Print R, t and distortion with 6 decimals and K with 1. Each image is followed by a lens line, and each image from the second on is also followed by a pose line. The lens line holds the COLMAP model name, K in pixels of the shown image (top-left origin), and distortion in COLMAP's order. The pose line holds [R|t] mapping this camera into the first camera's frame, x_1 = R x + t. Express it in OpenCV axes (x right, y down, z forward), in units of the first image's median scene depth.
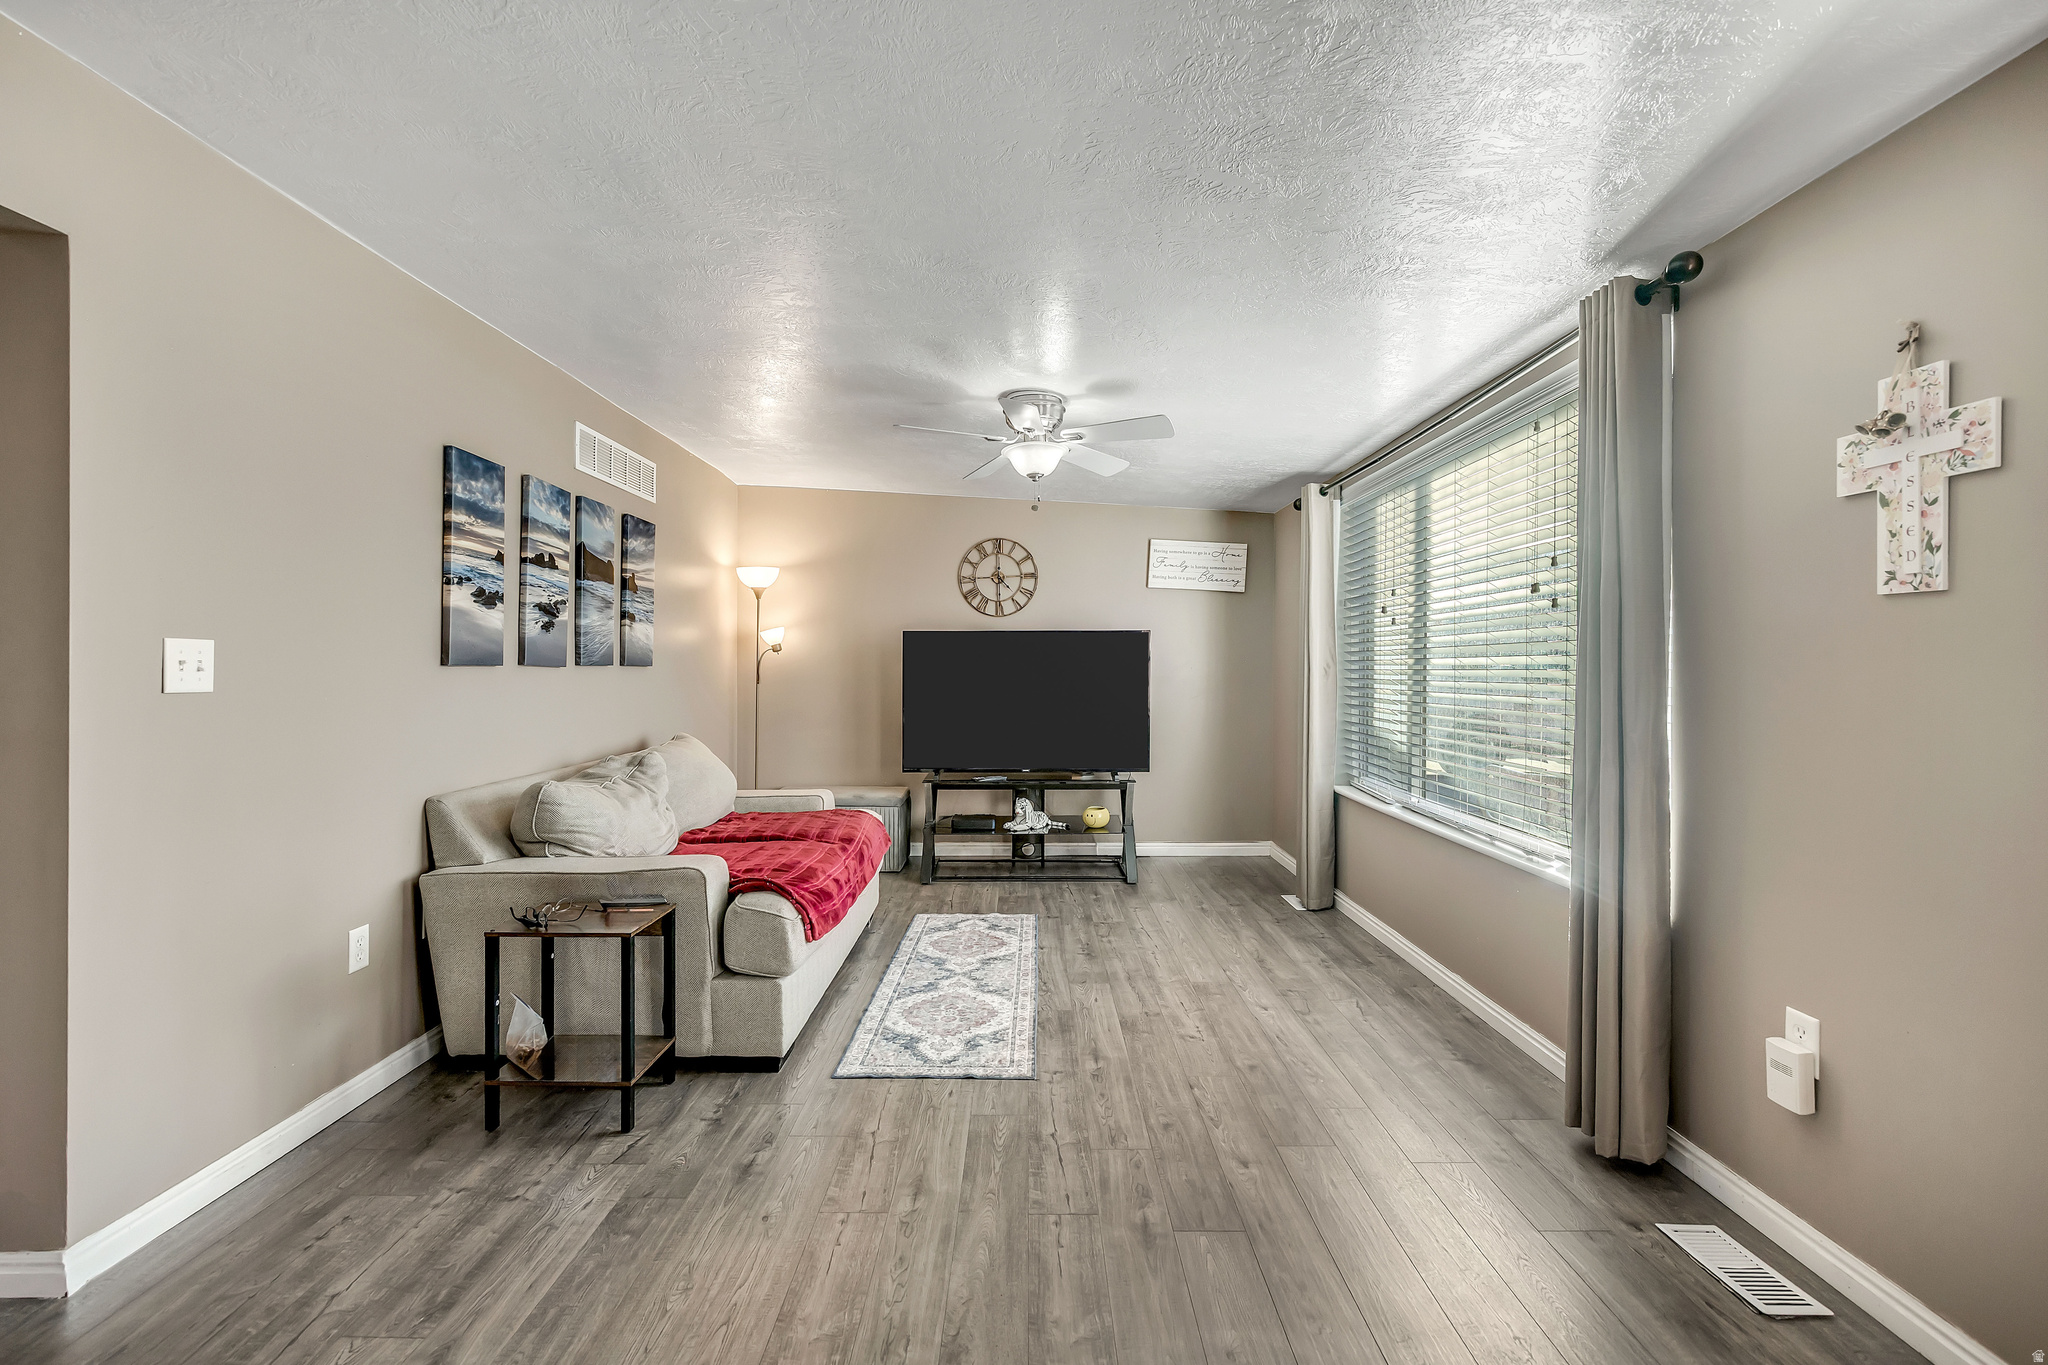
lens RADIAL K [[909.5, 0, 1023.5], [0, 909.5, 673.2], [0, 0, 1]] dist [-0.003310, -0.000670]
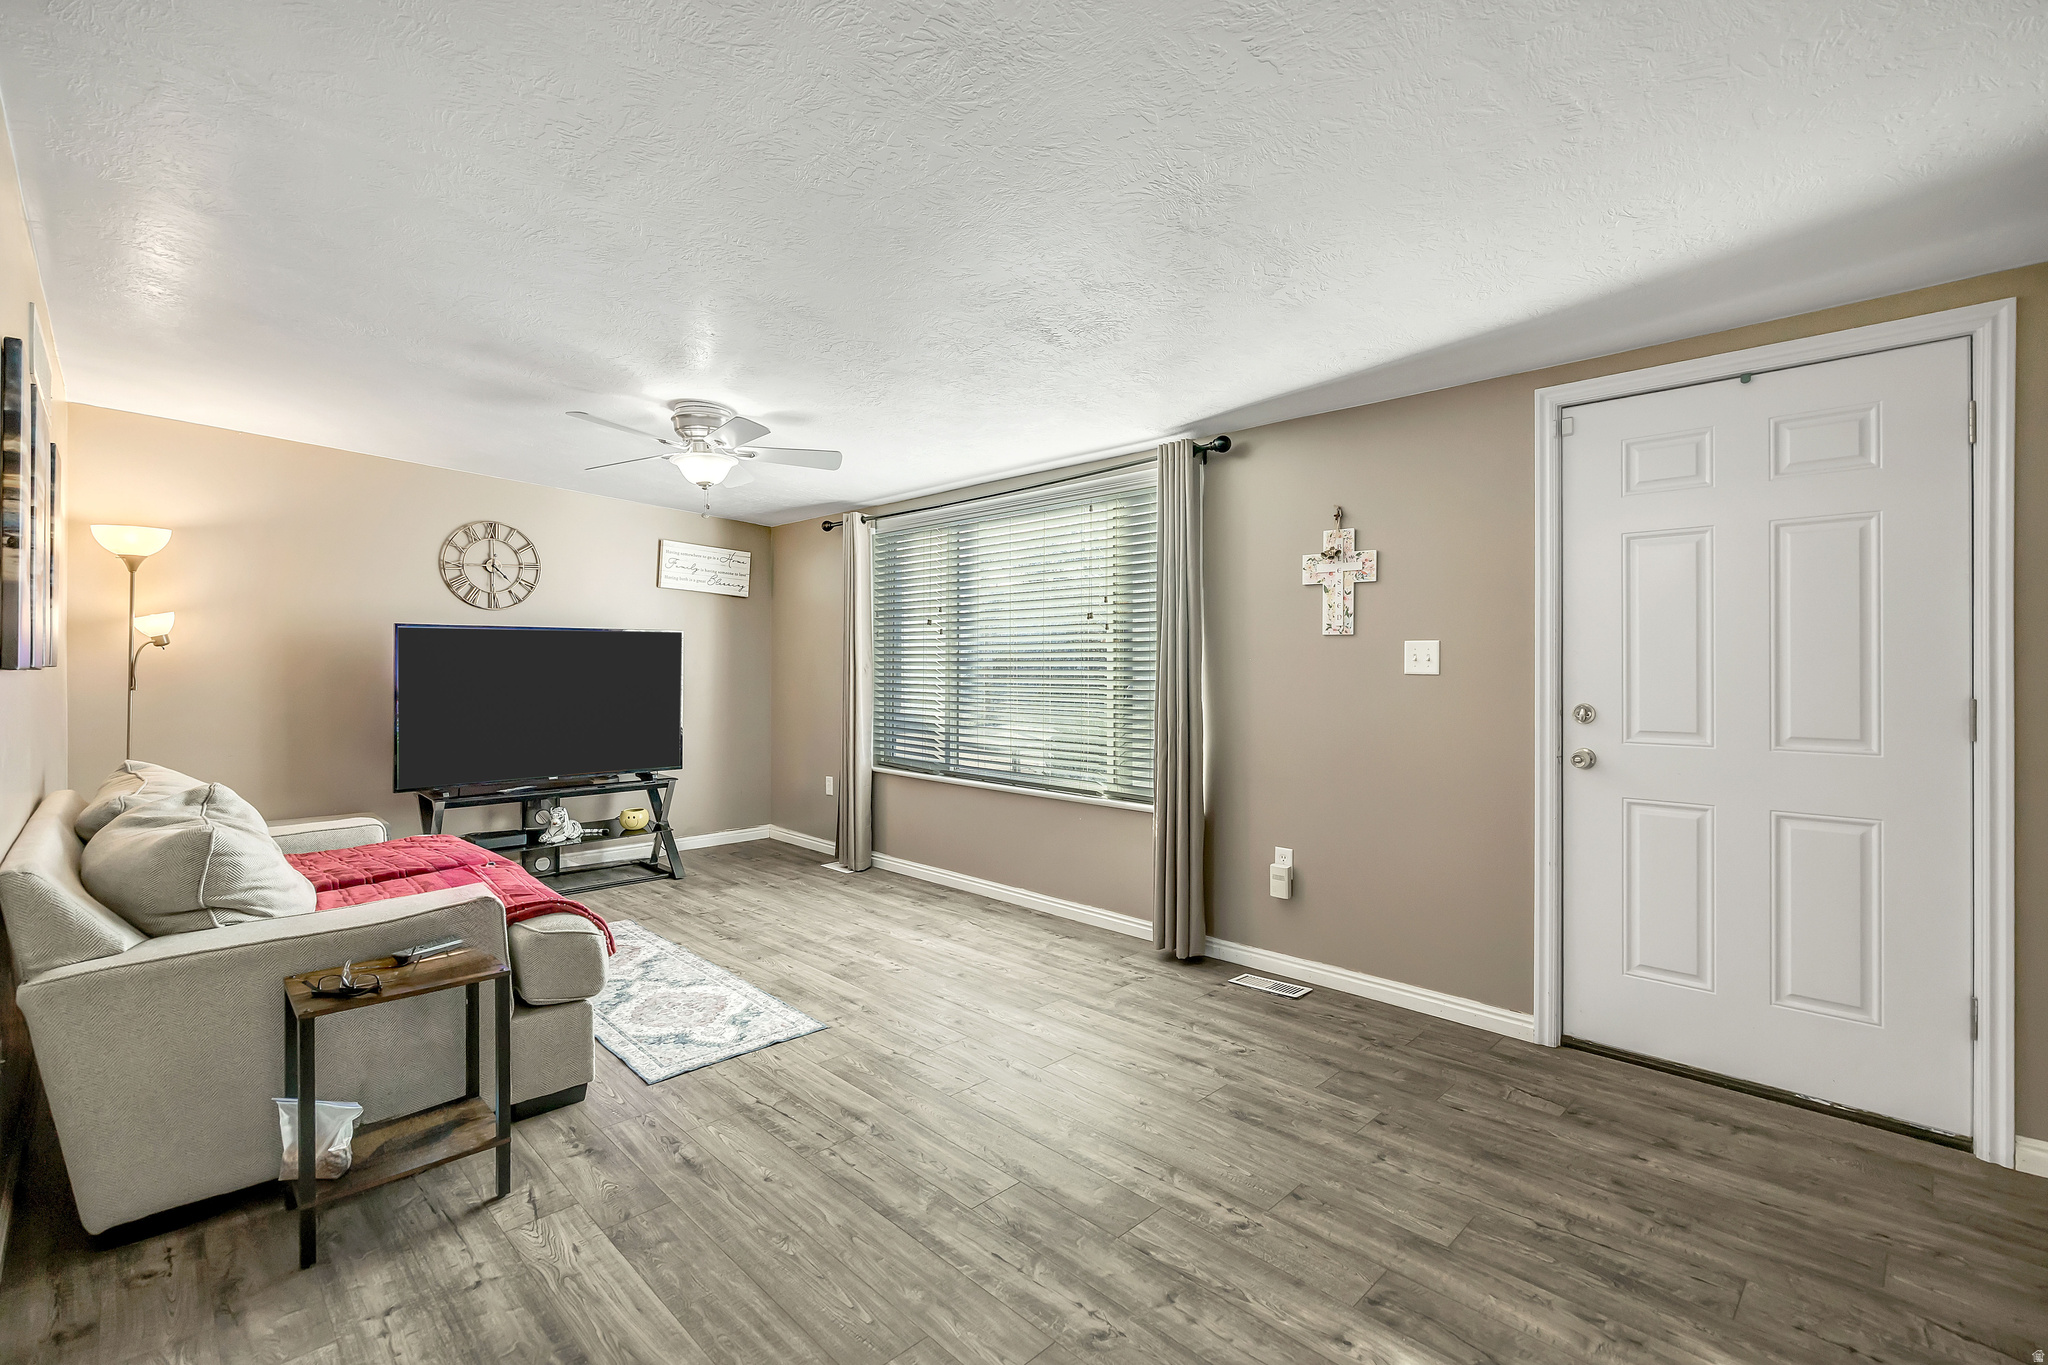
lens RADIAL K [[909.5, 0, 1017.8], [0, 909.5, 672.9], [0, 0, 1]] dist [-0.003310, -0.000670]
pose [[0.708587, -0.006009, 0.705598, -0.561790], [0.002900, 0.999980, 0.005604, -0.007593], [-0.705618, -0.001925, 0.708590, 0.013558]]
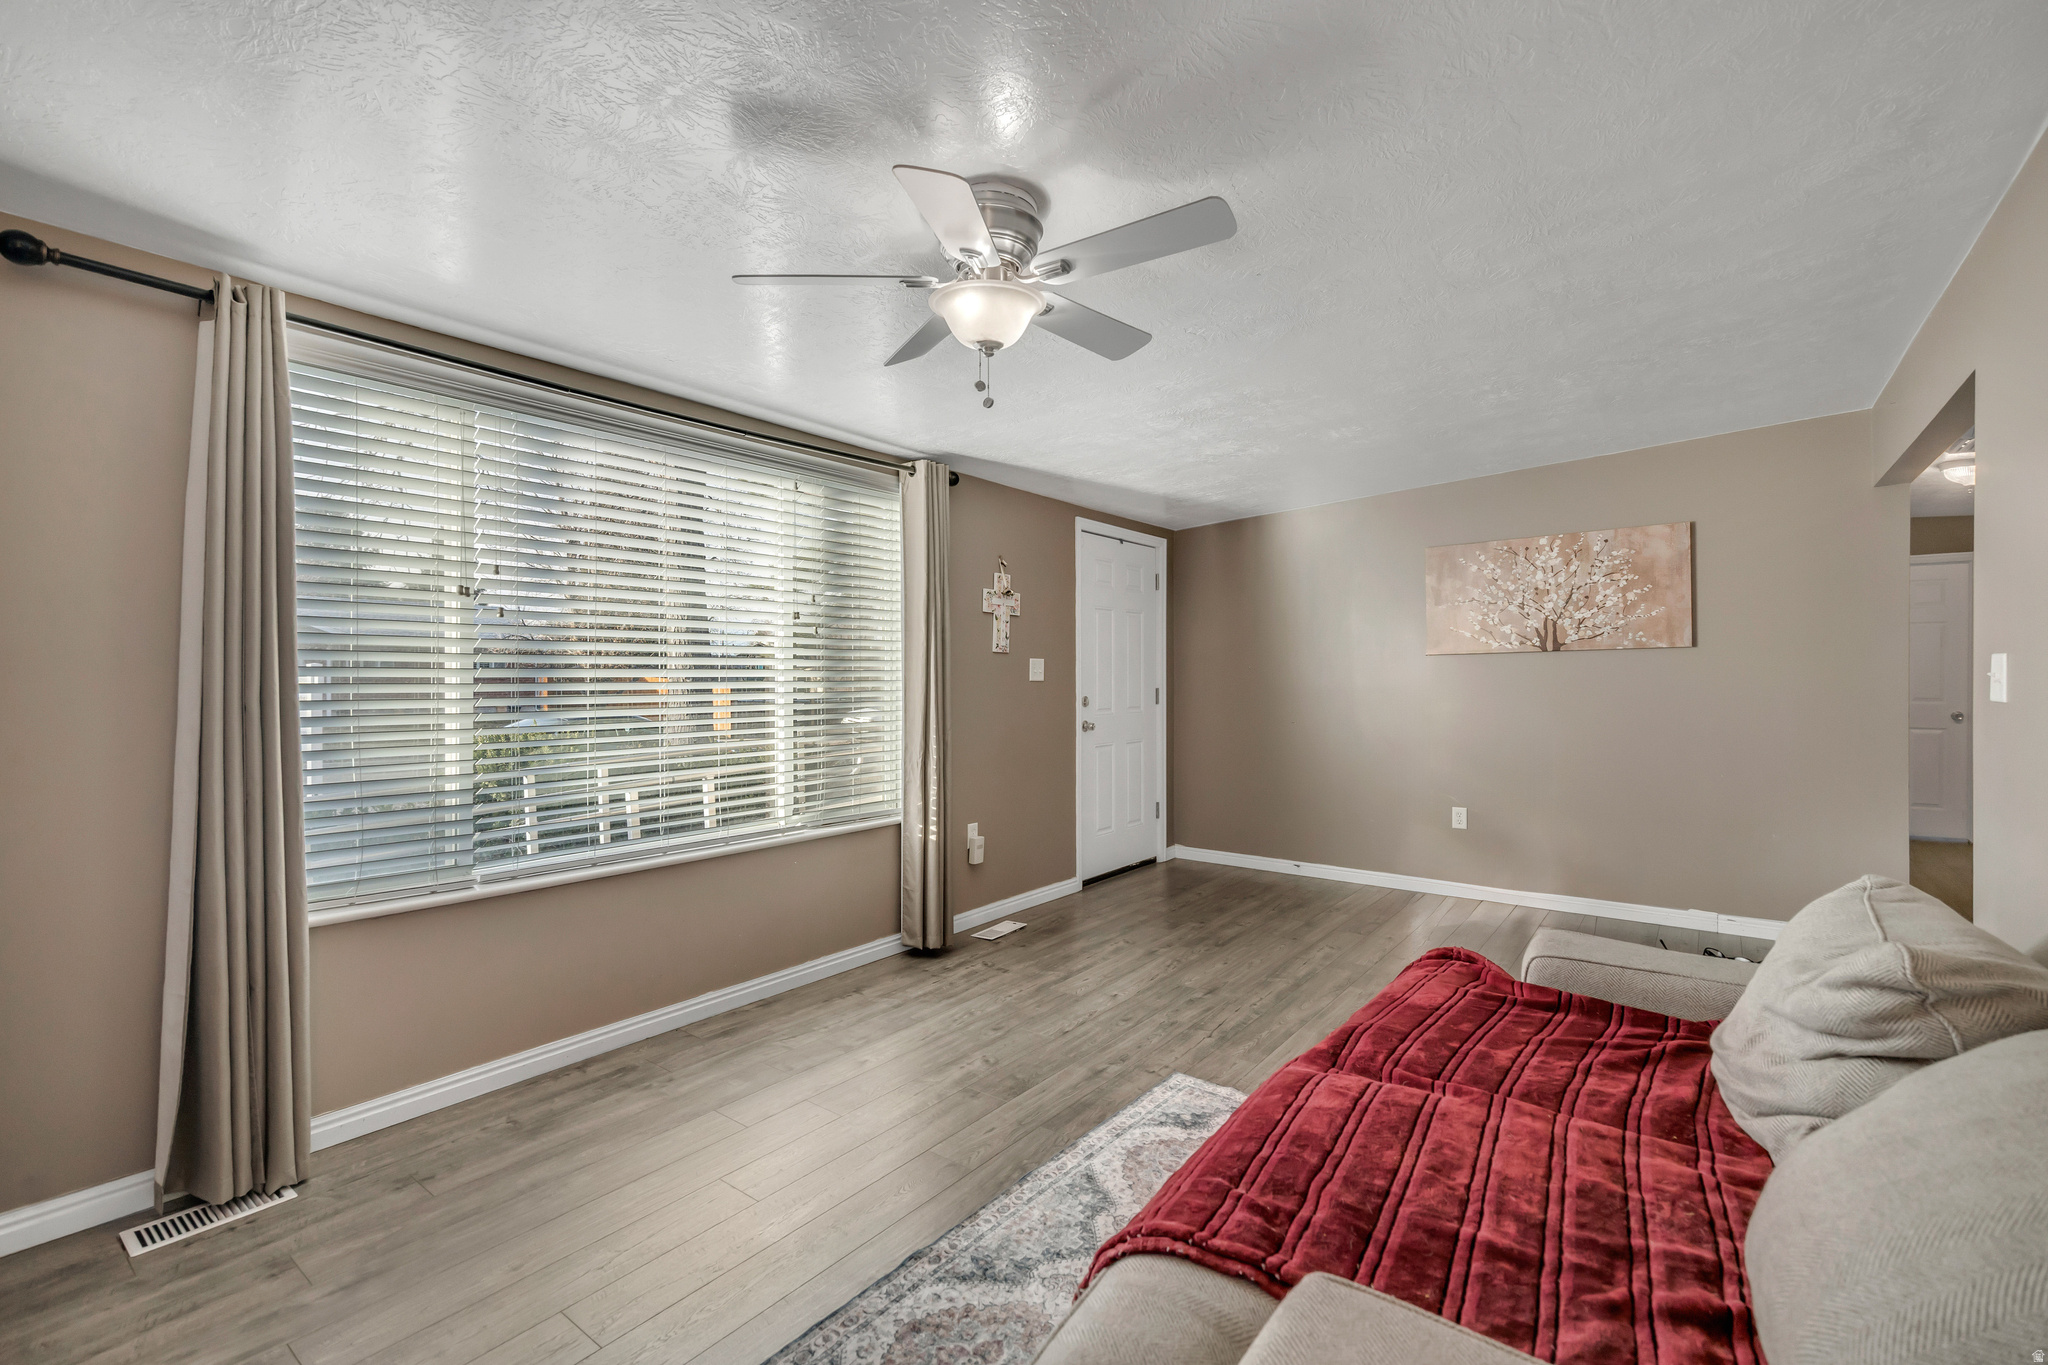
lens RADIAL K [[909.5, 0, 1034.1], [0, 909.5, 686.7], [0, 0, 1]] dist [-0.003310, -0.000670]
pose [[-0.804304, -0.006266, 0.594185, -0.426208], [0.003762, 0.999871, 0.015636, -0.013587], [-0.594206, 0.014812, -0.804177, 1.733647]]
